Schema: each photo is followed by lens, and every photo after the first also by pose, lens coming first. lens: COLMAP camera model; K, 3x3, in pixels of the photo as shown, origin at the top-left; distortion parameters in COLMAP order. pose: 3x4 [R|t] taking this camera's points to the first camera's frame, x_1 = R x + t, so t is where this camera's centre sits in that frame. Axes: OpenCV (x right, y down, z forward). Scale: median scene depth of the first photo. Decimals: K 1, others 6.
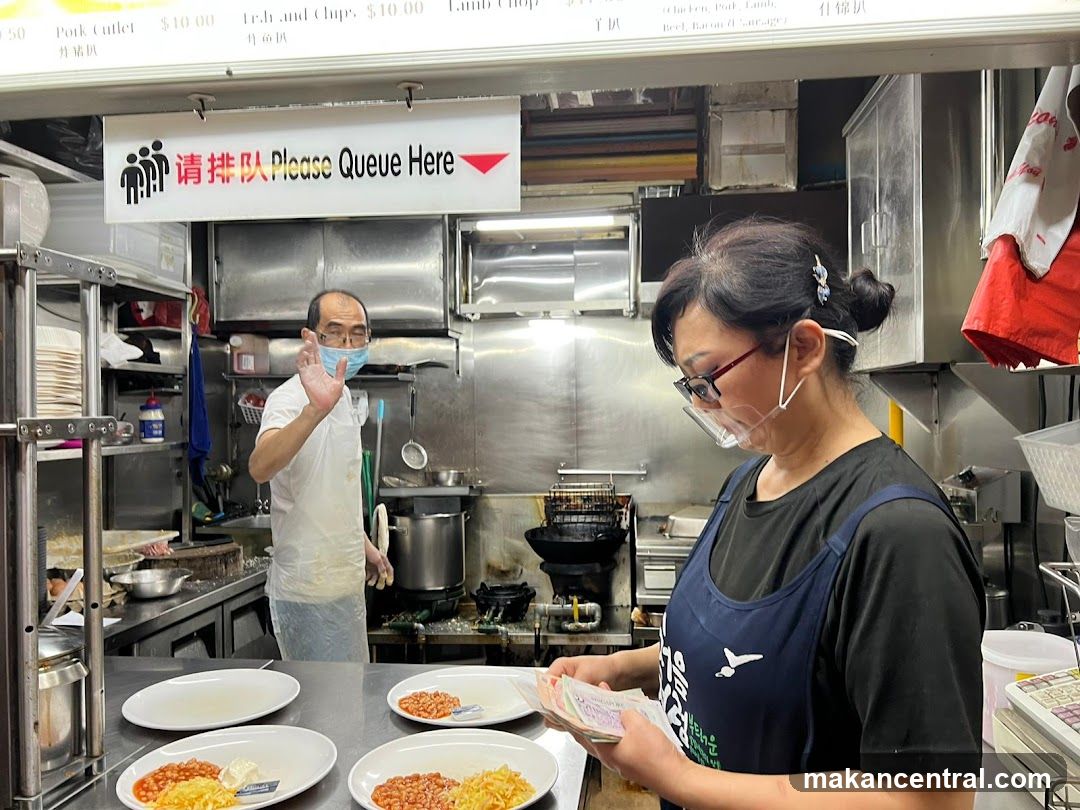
lens RADIAL K [[835.2, 0, 540.0], [0, 835.2, 405.0], [0, 0, 1]] dist [0.005591, 0.000609]
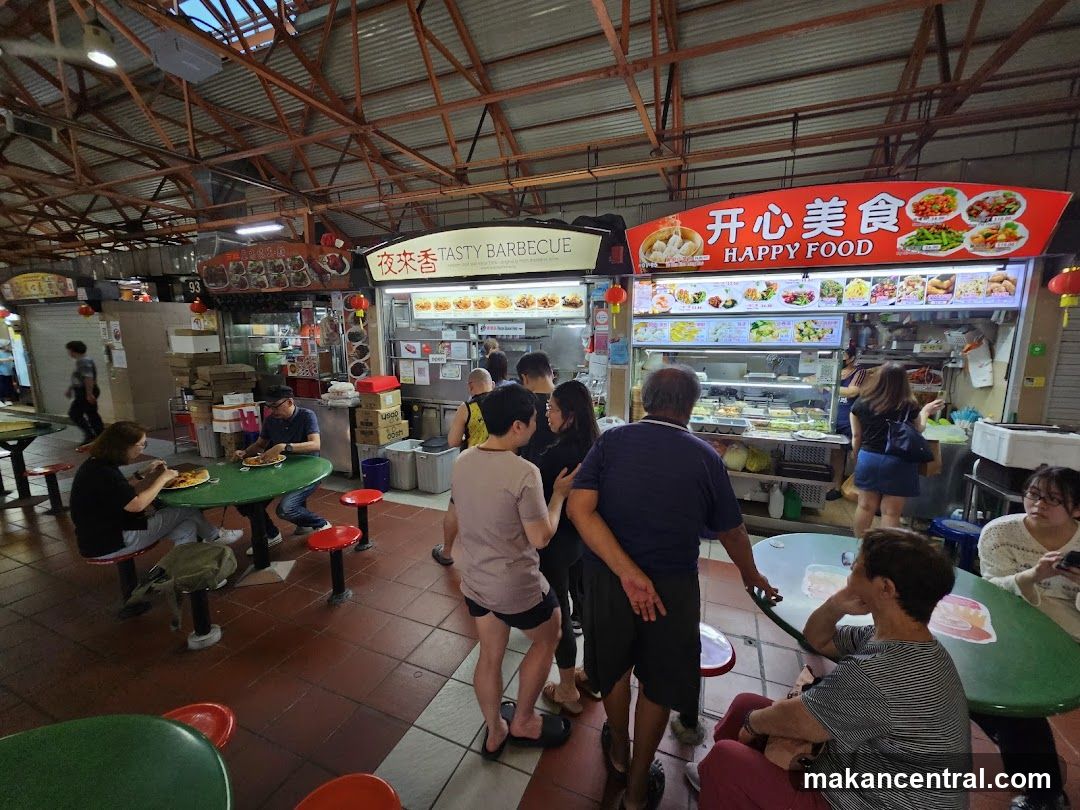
lens RADIAL K [[437.4, 0, 540.0], [0, 437.4, 405.0], [0, 0, 1]] dist [0.001283, 0.000104]
pose [[0.959778, 0.050100, -0.276253, 1.309473], [0.002504, 0.982383, 0.186861, -0.341823], [0.280748, -0.180037, 0.942744, -3.082740]]
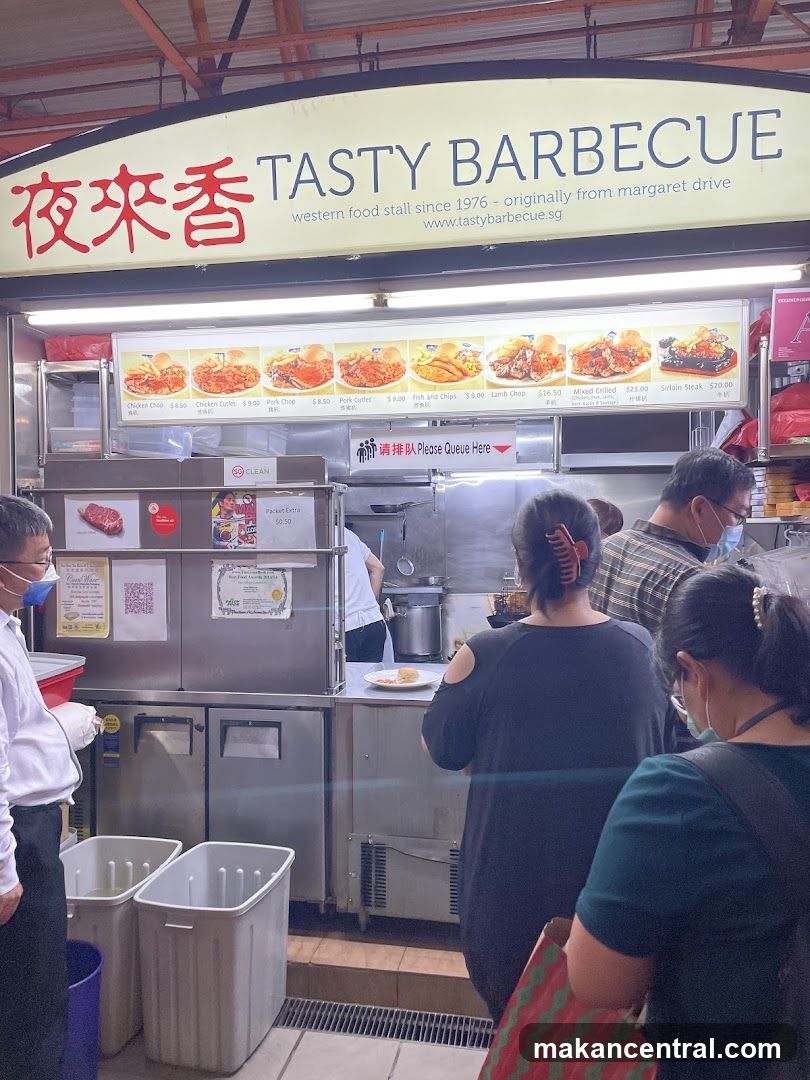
lens RADIAL K [[804.5, 0, 400.9], [0, 804.5, 526.6], [0, 0, 1]] dist [0.055359, -0.043981]
pose [[0.997381, -0.000631, -0.072318, -0.190652], [0.000844, 0.999995, 0.002914, -0.050859], [0.072316, -0.002967, 0.997377, -1.469629]]
